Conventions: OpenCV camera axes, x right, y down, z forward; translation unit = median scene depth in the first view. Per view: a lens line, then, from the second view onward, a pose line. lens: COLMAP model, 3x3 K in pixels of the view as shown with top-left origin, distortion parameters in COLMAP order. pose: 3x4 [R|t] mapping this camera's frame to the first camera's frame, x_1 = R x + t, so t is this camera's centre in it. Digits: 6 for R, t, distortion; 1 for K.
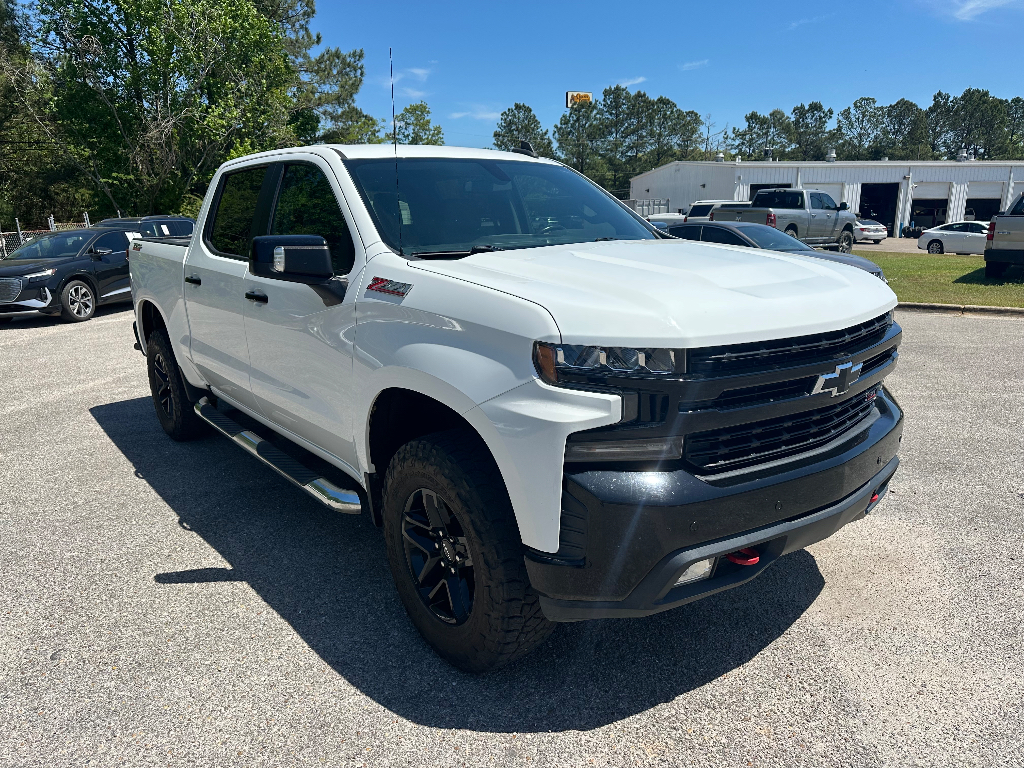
lens RADIAL K [[726.3, 0, 531.3], [0, 726.3, 422.1], [0, 0, 1]] dist [-0.003387, 0.009715]
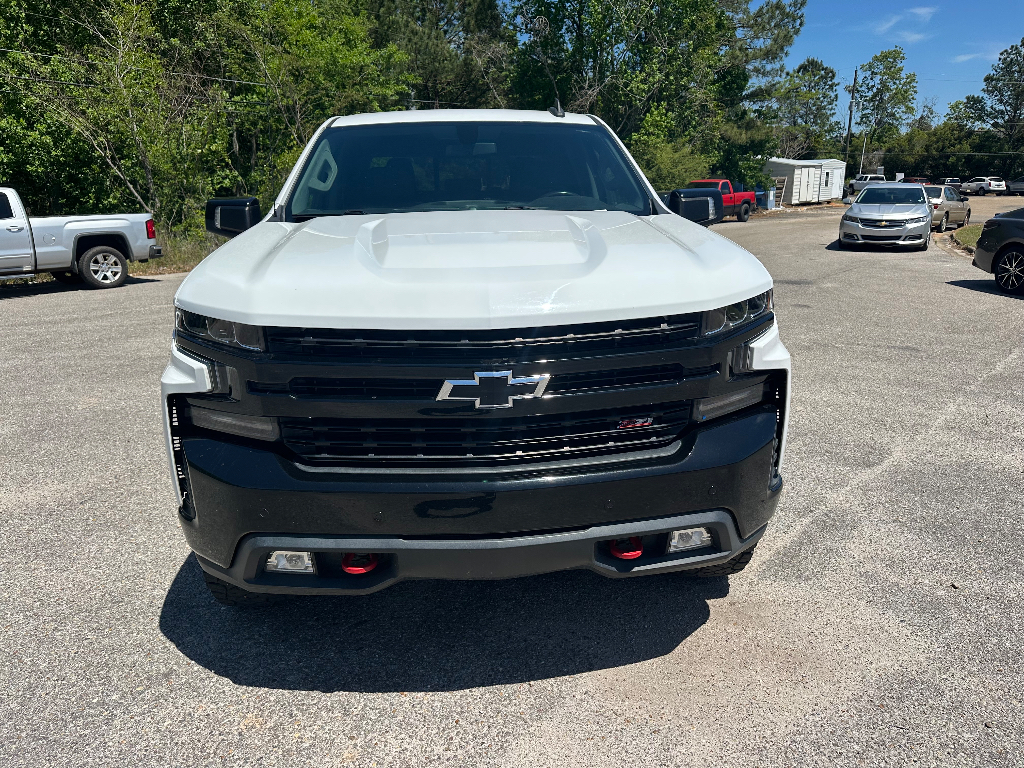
lens RADIAL K [[717.5, 0, 514.9], [0, 717.5, 419.1], [0, 0, 1]] dist [0.028944, -0.029317]
pose [[0.825624, 0.179441, -0.534927, 0.886339], [-0.154313, 0.983746, 0.091825, -0.104174], [0.542709, 0.006734, 0.839894, 0.346027]]
